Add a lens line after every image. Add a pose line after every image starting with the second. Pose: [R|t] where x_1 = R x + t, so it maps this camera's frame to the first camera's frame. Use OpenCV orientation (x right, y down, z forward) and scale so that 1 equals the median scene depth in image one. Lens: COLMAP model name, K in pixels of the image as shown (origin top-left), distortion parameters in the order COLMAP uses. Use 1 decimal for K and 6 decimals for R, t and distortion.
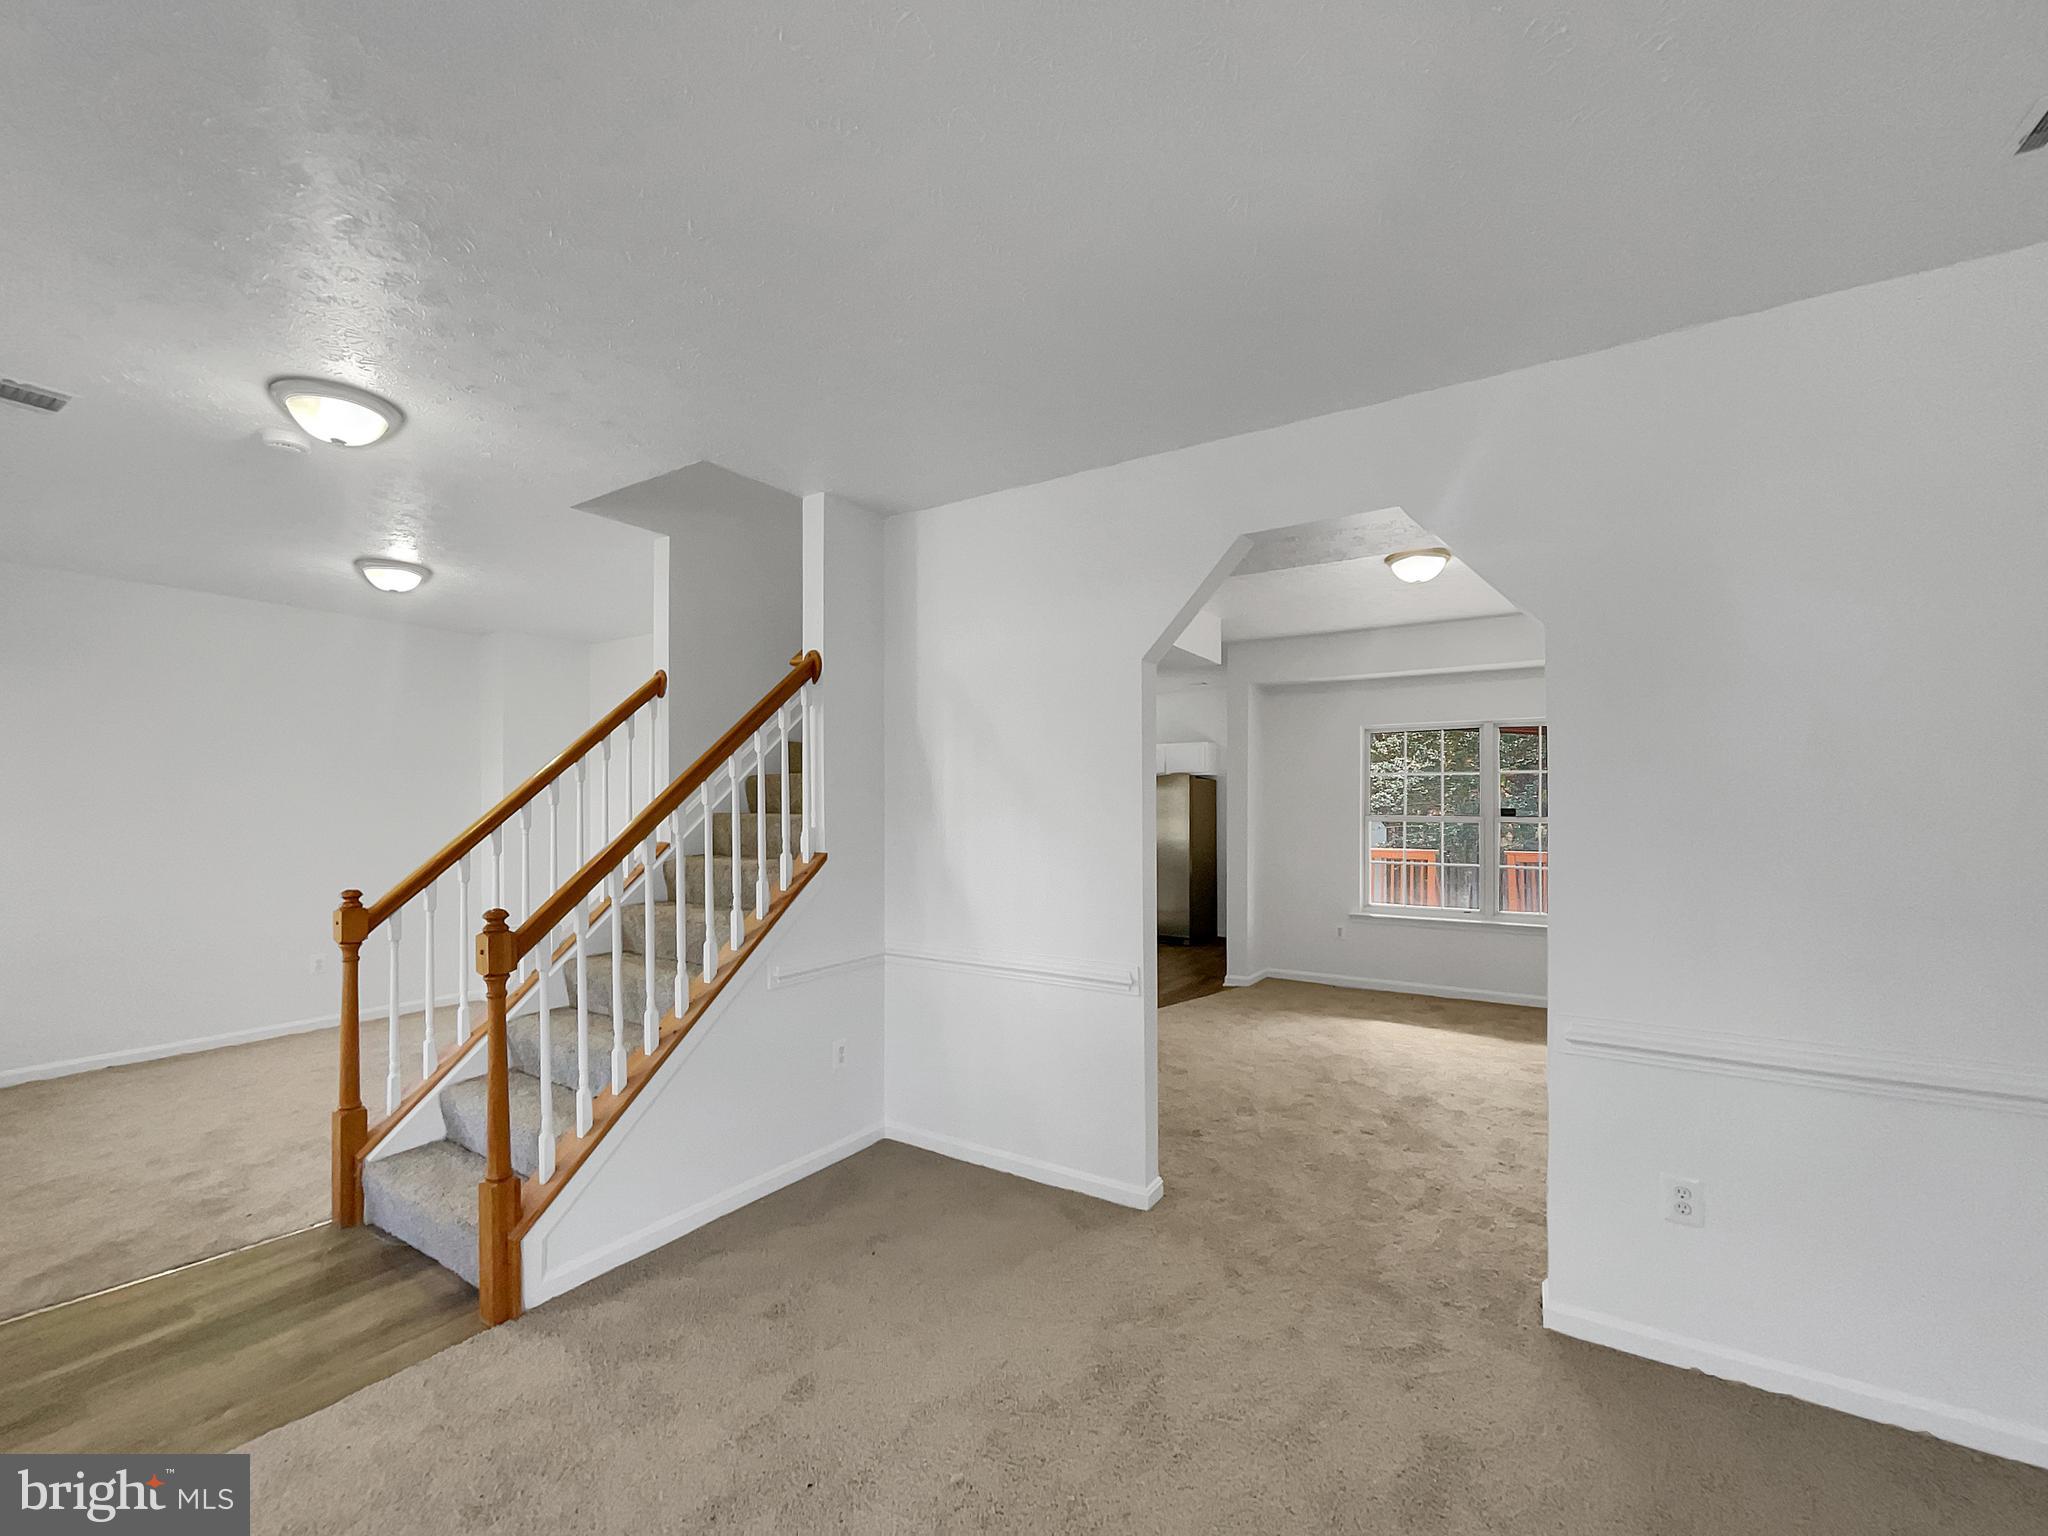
lens RADIAL K [[853.1, 0, 1021.2], [0, 853.1, 785.1], [0, 0, 1]] dist [0.000122, 0.000039]
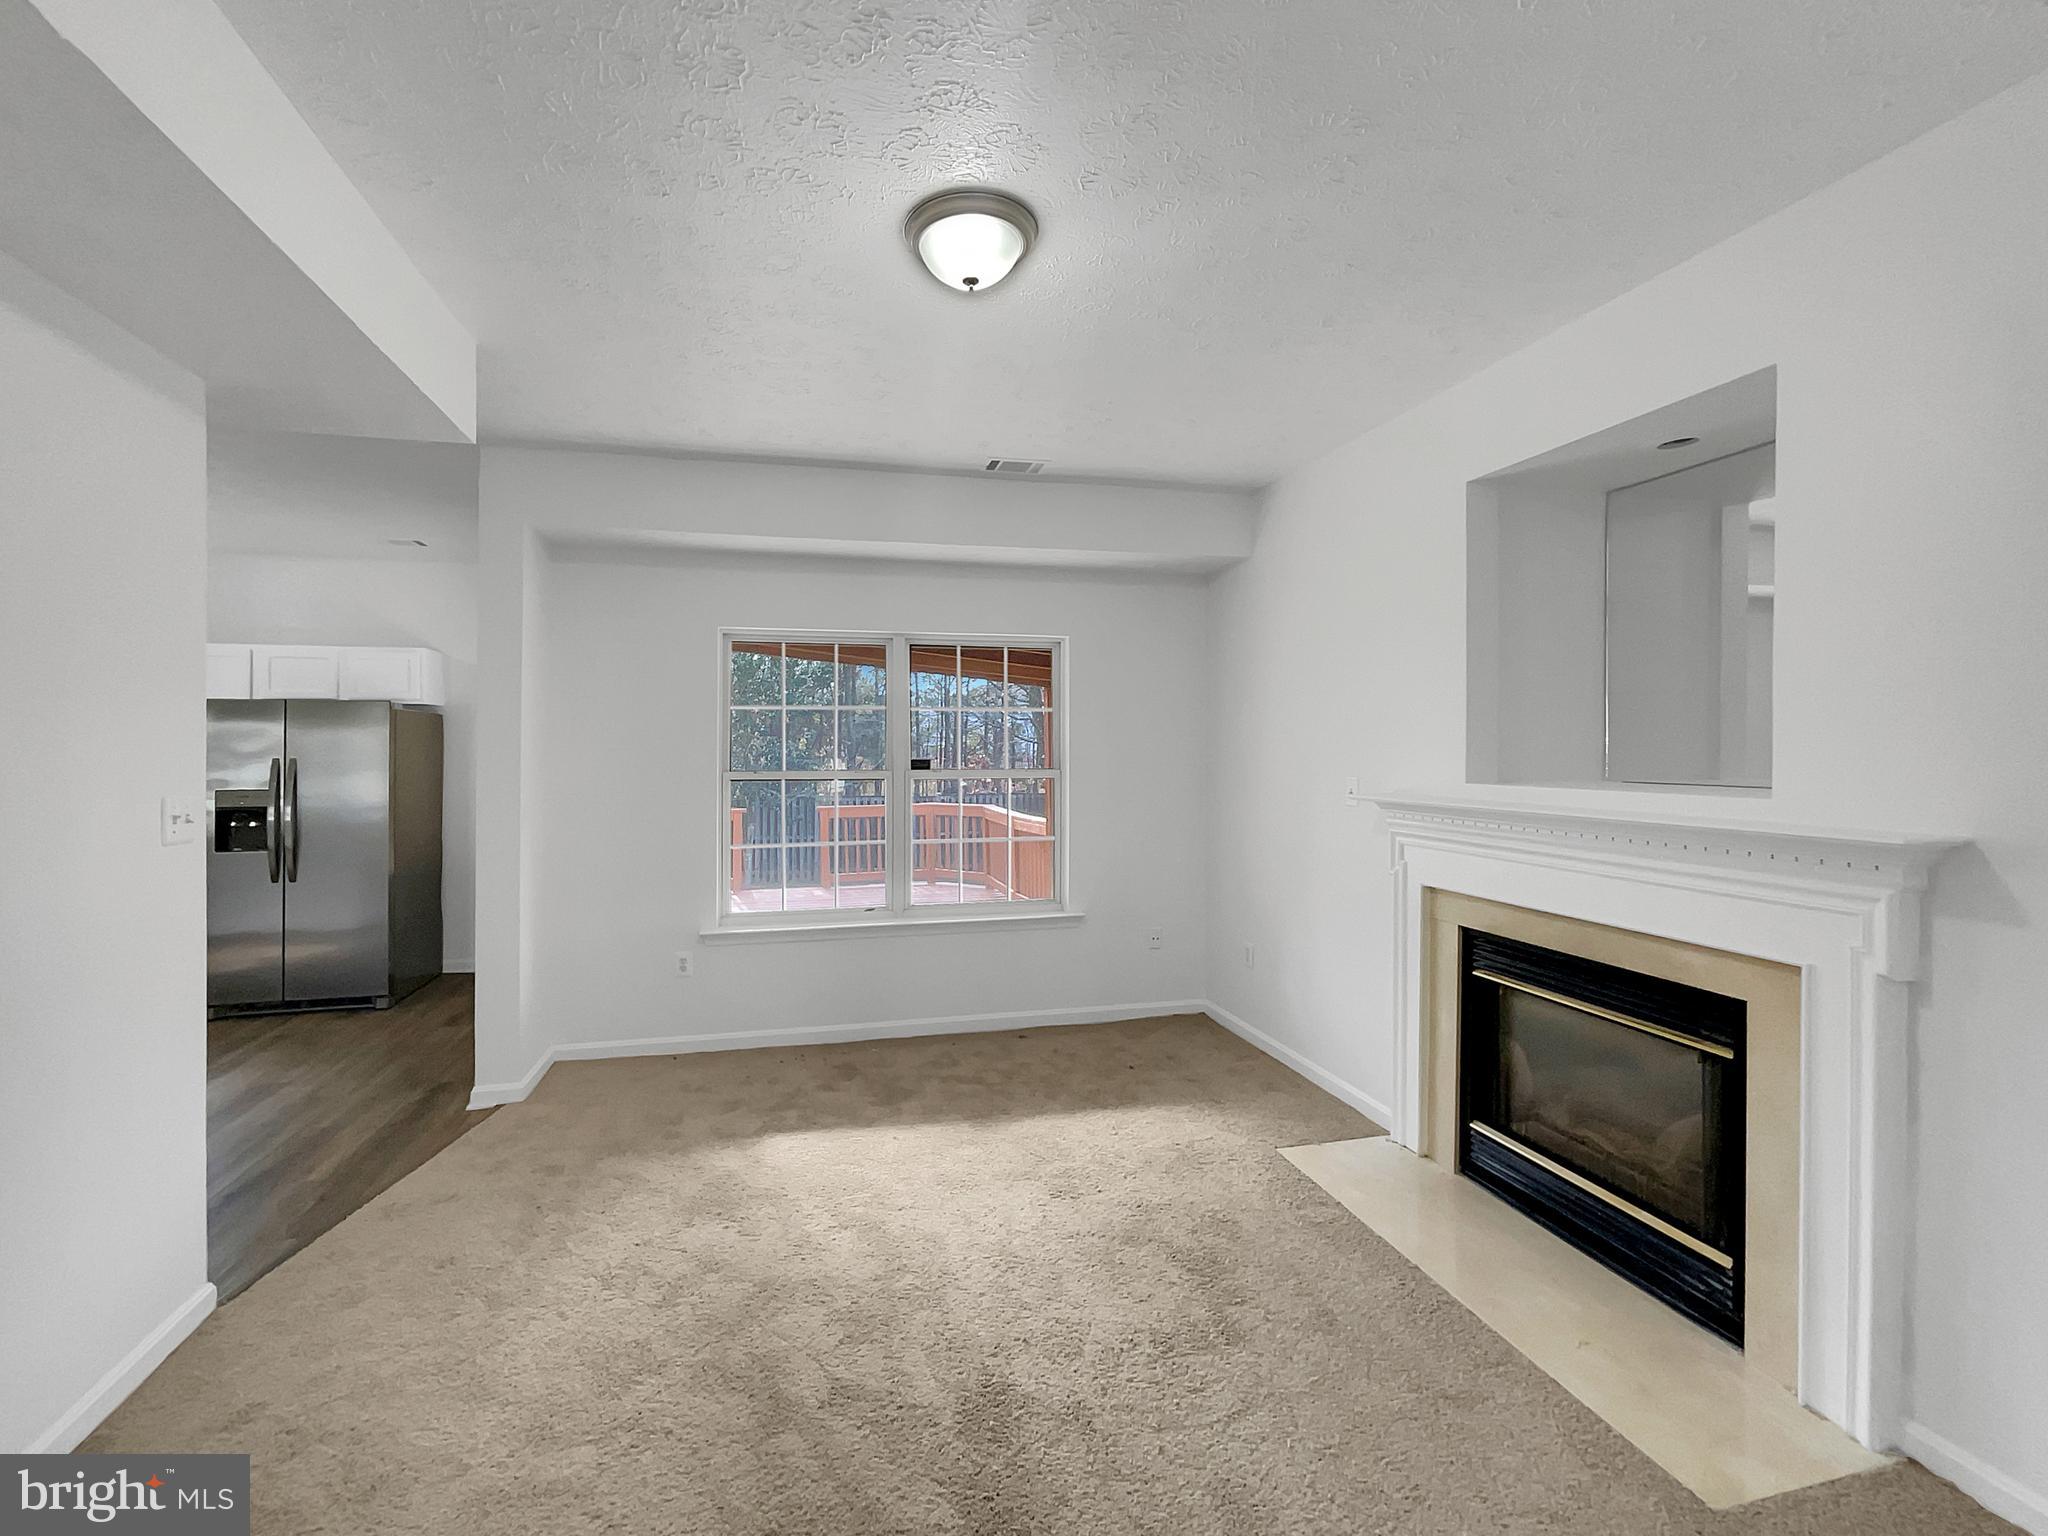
lens RADIAL K [[854.6, 0, 967.5], [0, 854.6, 747.1], [0, 0, 1]] dist [0.000458, 0.000085]
pose [[0.703031, 0.002213, 0.711156, 0.099534], [-0.008905, 0.999944, 0.005691, 0.013831], [-0.711104, -0.010334, 0.703011, 0.519363]]
